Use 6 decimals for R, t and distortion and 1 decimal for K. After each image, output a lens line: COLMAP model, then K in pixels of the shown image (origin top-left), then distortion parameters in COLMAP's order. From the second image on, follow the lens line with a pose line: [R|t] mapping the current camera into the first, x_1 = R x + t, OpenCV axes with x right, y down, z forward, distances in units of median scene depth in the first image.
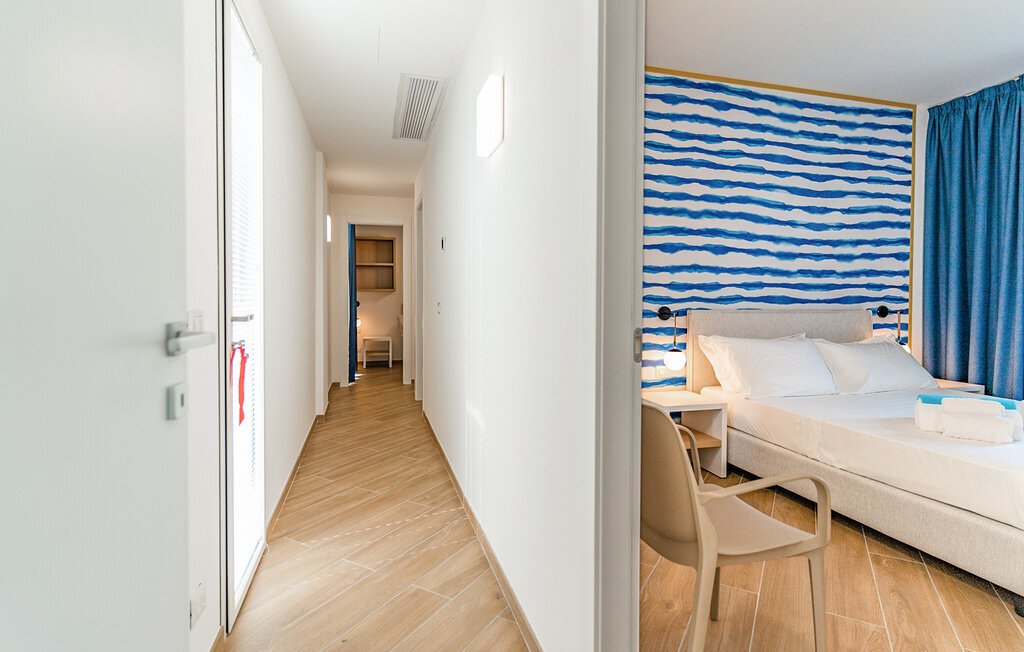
lens RADIAL K [[508.0, 0, 512.7], [0, 508.0, 309.3], [0, 0, 1]] dist [0.002284, 0.000019]
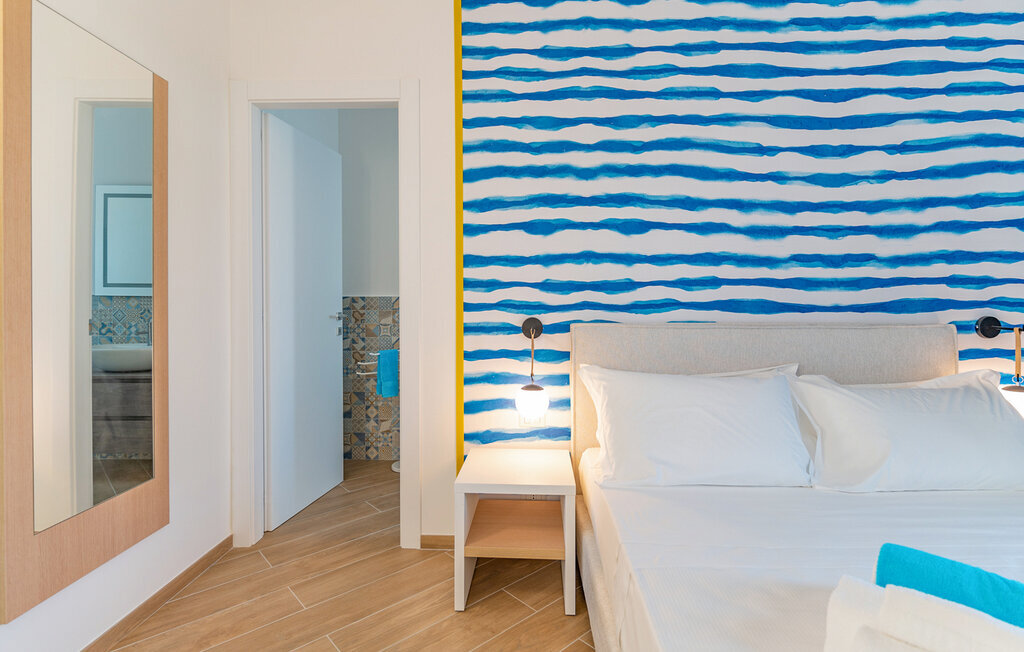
lens RADIAL K [[496.5, 0, 511.1], [0, 496.5, 306.2], [0, 0, 1]] dist [0.001049, 0.000272]
pose [[0.951420, -0.003288, -0.307879, 0.441294], [-0.001356, 0.999889, -0.014867, -0.009933], [0.307893, 0.014562, 0.951310, 0.364865]]
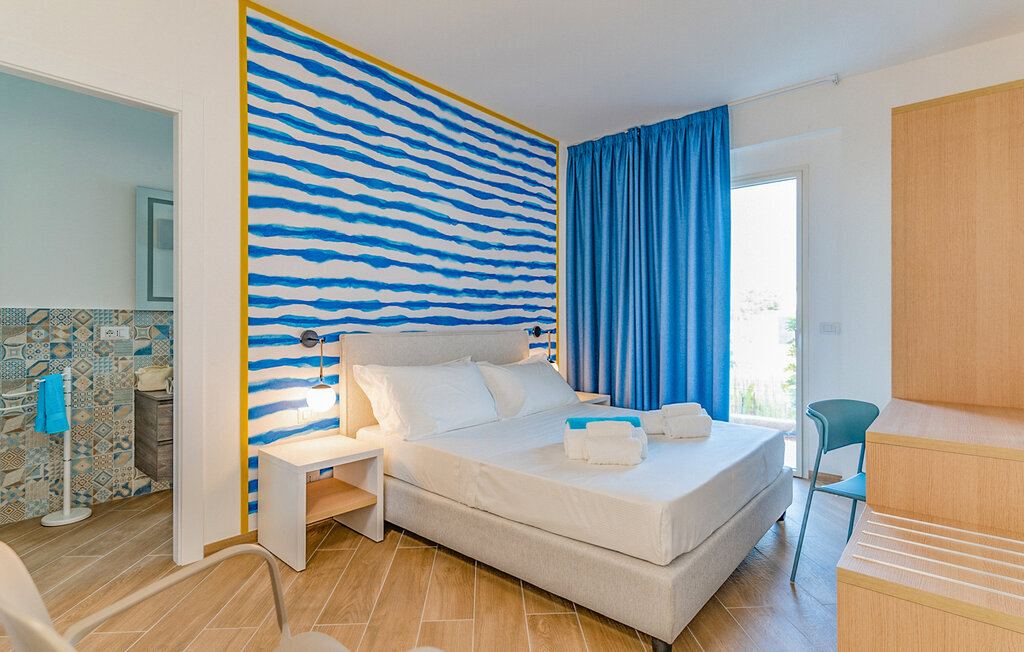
lens RADIAL K [[504.7, 0, 511.9], [0, 504.7, 320.0], [0, 0, 1]] dist [-0.000841, 0.000007]
pose [[0.838079, -0.003496, 0.545538, 0.129232], [0.013682, 0.999800, -0.014611, -0.005058], [-0.545377, 0.019709, 0.837959, 0.172042]]
